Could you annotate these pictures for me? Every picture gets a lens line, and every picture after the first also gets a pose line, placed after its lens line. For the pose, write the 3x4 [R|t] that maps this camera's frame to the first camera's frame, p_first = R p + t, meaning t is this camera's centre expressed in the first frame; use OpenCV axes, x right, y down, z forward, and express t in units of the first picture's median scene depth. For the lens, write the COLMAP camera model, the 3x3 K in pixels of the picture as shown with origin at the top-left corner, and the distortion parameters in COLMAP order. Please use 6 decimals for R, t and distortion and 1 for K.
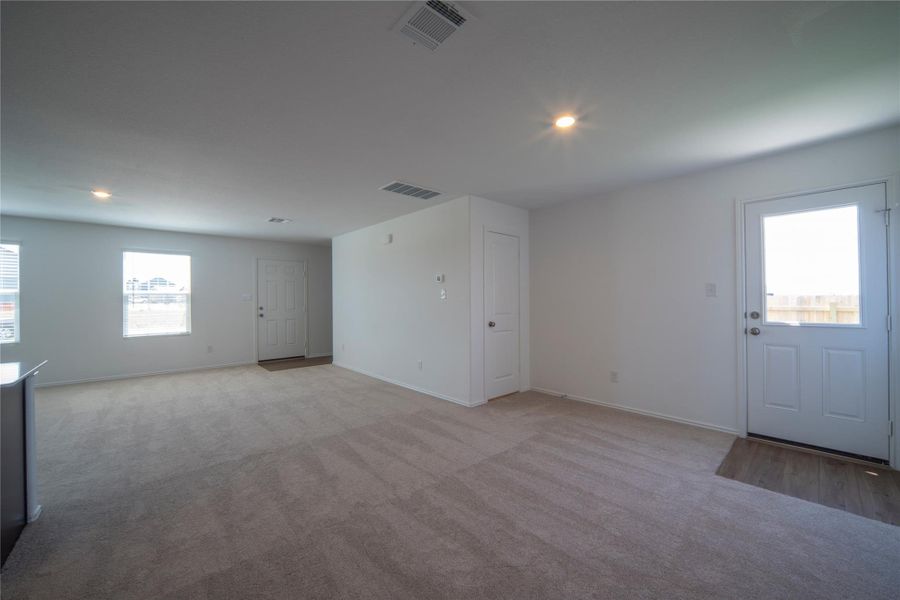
lens RADIAL K [[350.3, 0, 451.4], [0, 350.3, 294.8], [0, 0, 1]] dist [0.010419, 0.000133]
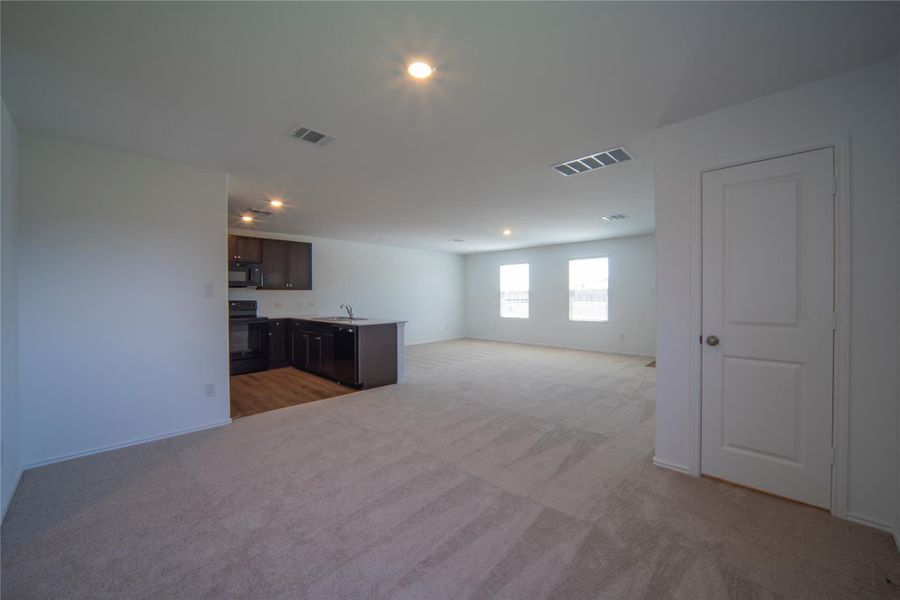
lens RADIAL K [[350.3, 0, 451.4], [0, 350.3, 294.8], [0, 0, 1]] dist [0.010419, 0.000133]
pose [[0.078919, -0.000578, -0.996881, 0.463259], [0.021013, 0.999779, 0.001084, 0.005258], [0.996660, -0.021033, 0.078914, 0.416065]]
